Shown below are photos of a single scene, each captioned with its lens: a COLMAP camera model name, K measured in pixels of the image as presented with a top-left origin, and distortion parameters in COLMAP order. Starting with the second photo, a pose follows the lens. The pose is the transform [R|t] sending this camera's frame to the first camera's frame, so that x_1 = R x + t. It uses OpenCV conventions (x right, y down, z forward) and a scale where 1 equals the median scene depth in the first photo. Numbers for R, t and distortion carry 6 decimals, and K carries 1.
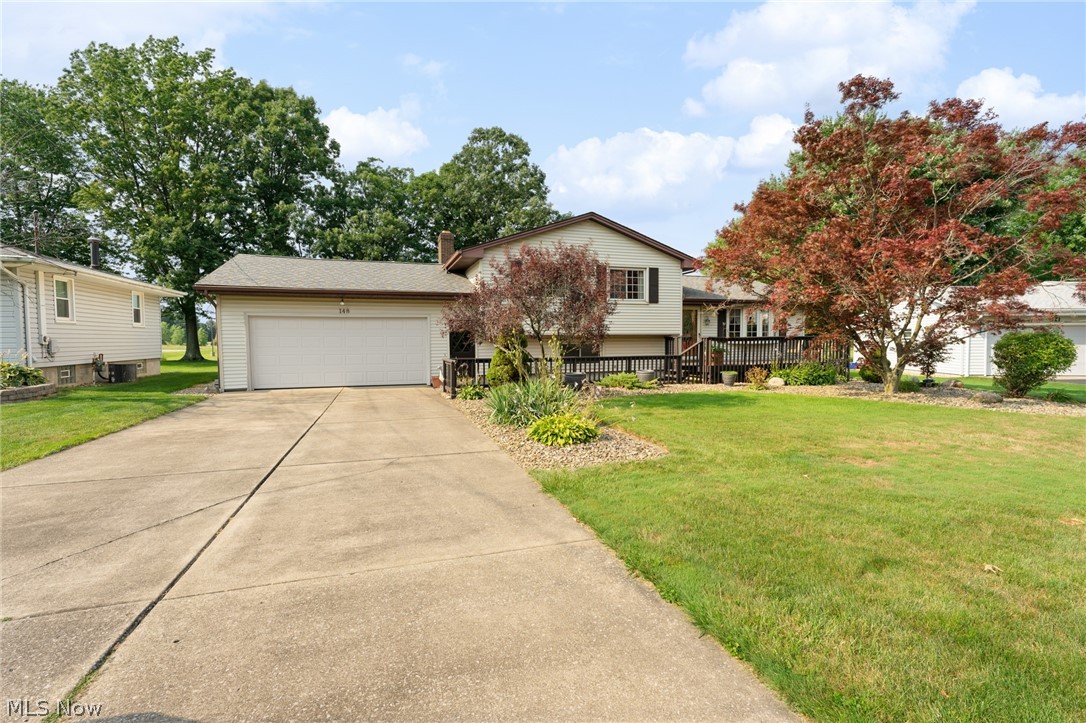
lens RADIAL K [[497.1, 0, 547.1], [0, 497.1, 352.5], [0, 0, 1]] dist [0.002897, 0.000686]
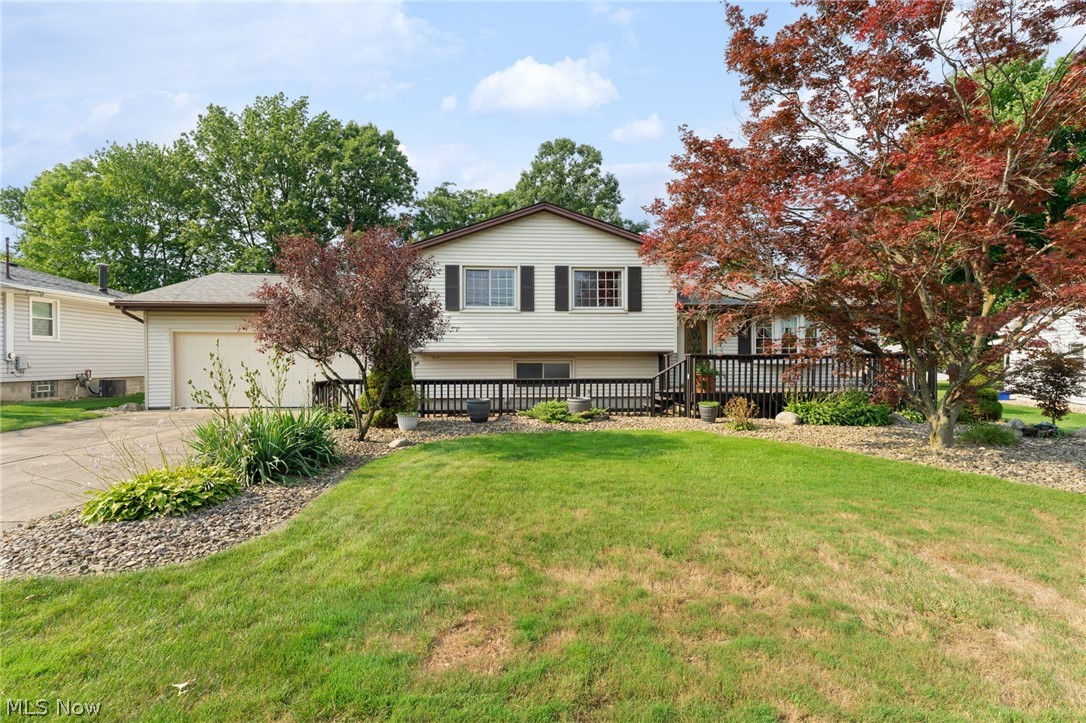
lens RADIAL K [[497.1, 0, 520.8], [0, 497.1, 359.9], [0, 0, 1]] dist [0.002897, 0.000686]
pose [[0.961843, 0.002689, -0.273591, 0.231343], [-0.009674, 0.999661, -0.024183, -0.001863], [0.273433, 0.025907, 0.961542, 0.179884]]
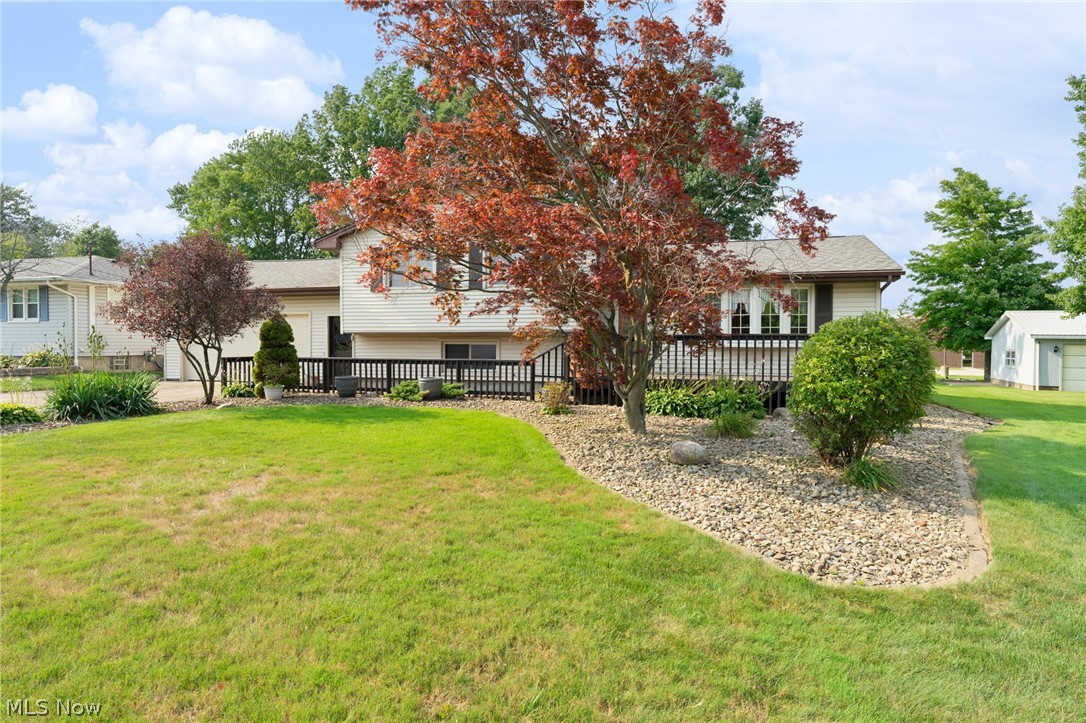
lens RADIAL K [[616.7, 0, 536.7], [0, 616.7, 355.3], [0, 0, 1]] dist [-0.007087, -0.000540]
pose [[0.806820, 0.021121, -0.590420, 0.649577], [-0.019667, 0.999767, 0.008889, -0.008172], [0.590470, 0.004440, 0.807047, 0.243916]]
